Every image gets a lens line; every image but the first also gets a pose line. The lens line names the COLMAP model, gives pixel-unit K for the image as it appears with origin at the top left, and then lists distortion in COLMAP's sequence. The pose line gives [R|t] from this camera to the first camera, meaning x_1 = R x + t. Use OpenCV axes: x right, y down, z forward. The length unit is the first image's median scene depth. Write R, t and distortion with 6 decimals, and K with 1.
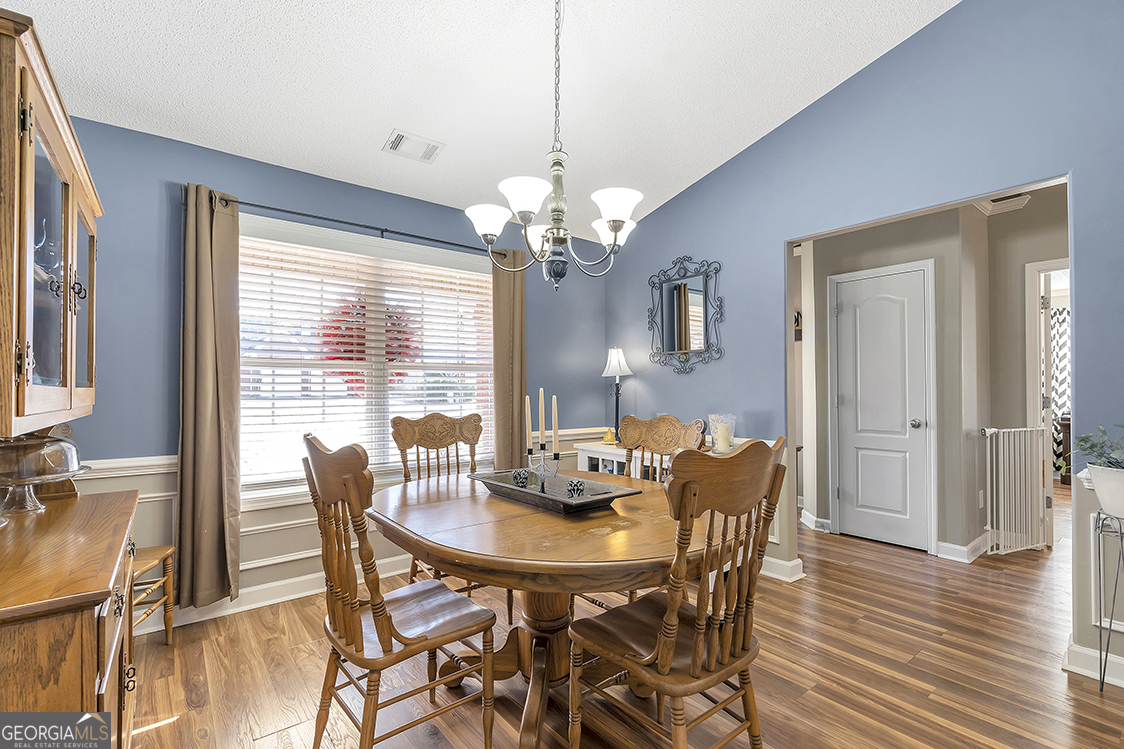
lens RADIAL K [[512.6, 0, 560.3], [0, 512.6, 382.3], [0, 0, 1]] dist [-0.008426, 0.004216]
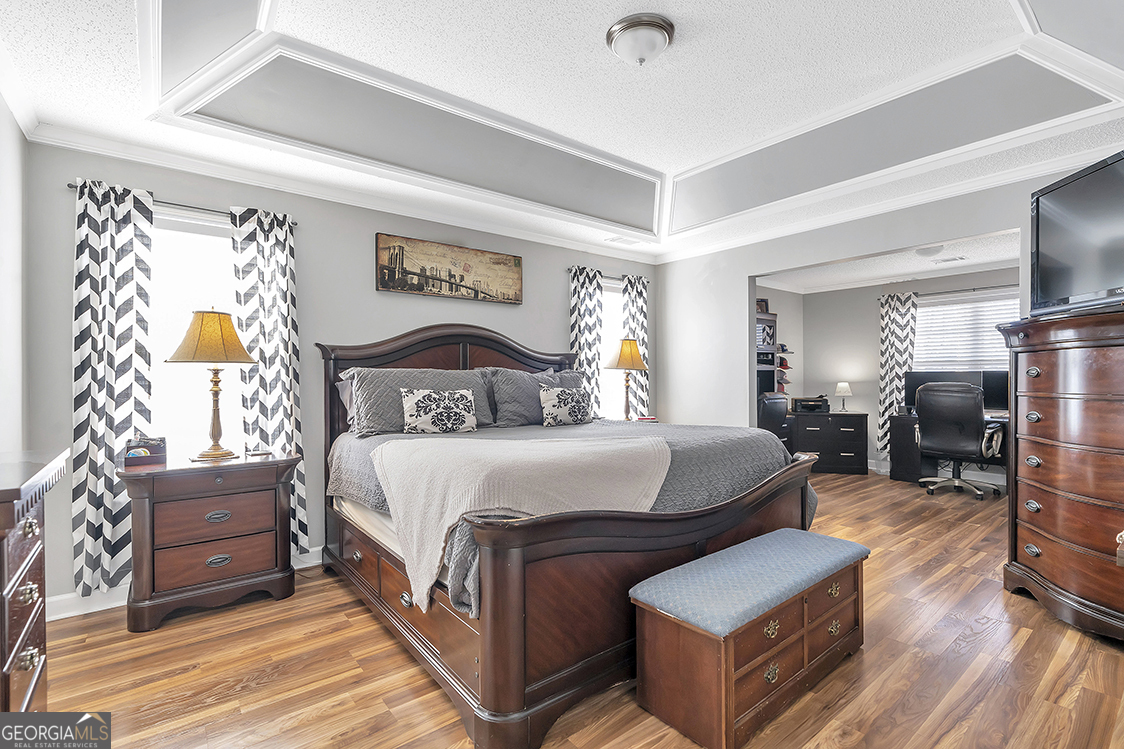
lens RADIAL K [[512.6, 0, 565.0], [0, 512.6, 380.3], [0, 0, 1]] dist [-0.008426, 0.004216]
pose [[-0.009259, -0.009078, 0.999916, 0.567031], [-0.011505, 0.999894, 0.008971, 0.002123], [-0.999891, -0.011421, -0.009362, 0.645530]]
